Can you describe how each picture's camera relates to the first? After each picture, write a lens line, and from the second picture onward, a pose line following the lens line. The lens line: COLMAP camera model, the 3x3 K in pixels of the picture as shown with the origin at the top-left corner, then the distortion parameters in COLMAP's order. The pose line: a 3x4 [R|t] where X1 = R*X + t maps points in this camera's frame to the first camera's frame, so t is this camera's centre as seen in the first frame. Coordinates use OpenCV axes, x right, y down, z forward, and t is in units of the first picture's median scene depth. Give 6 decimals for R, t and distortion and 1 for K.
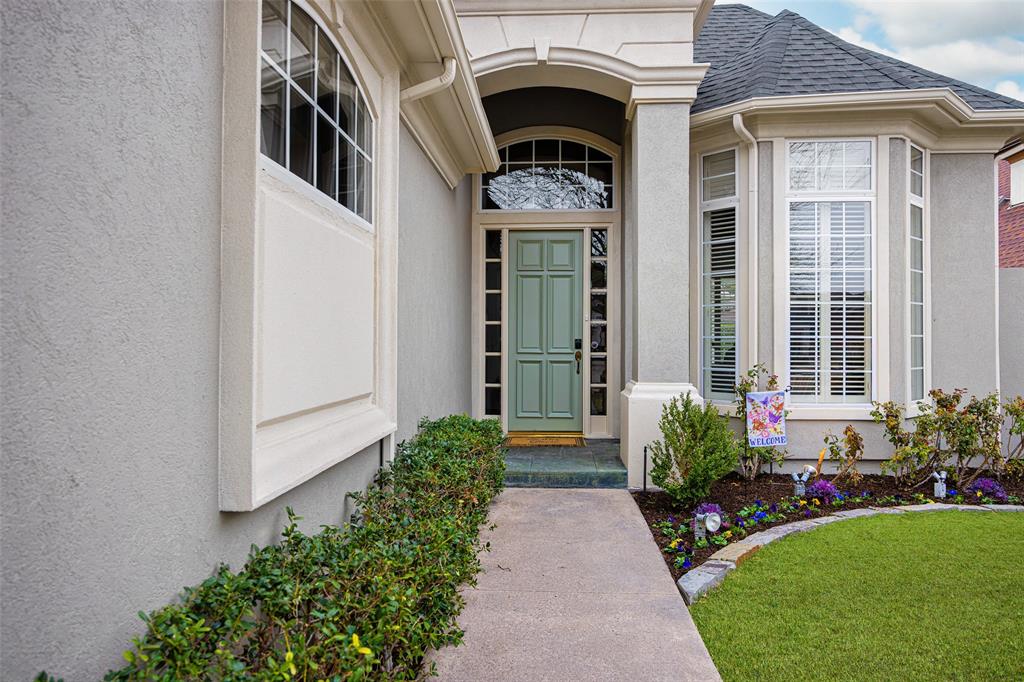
lens RADIAL K [[675.7, 0, 513.9], [0, 675.7, 337.1], [0, 0, 1]] dist [-0.003373, -0.000056]
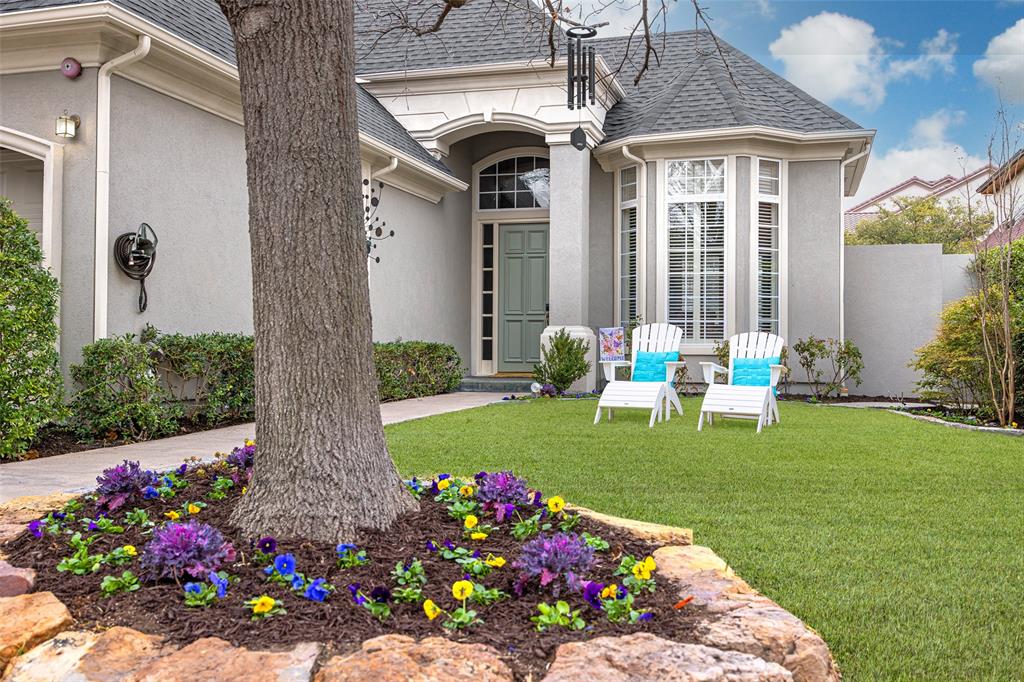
lens RADIAL K [[998.0, 0, 510.9], [0, 998.0, 342.9], [0, 0, 1]] dist [0.001076, 0.000000]
pose [[0.974083, 0.003506, -0.226165, 0.526390], [-0.004150, 0.999989, -0.002372, 0.095614], [0.226154, 0.003249, 0.974086, -1.062069]]
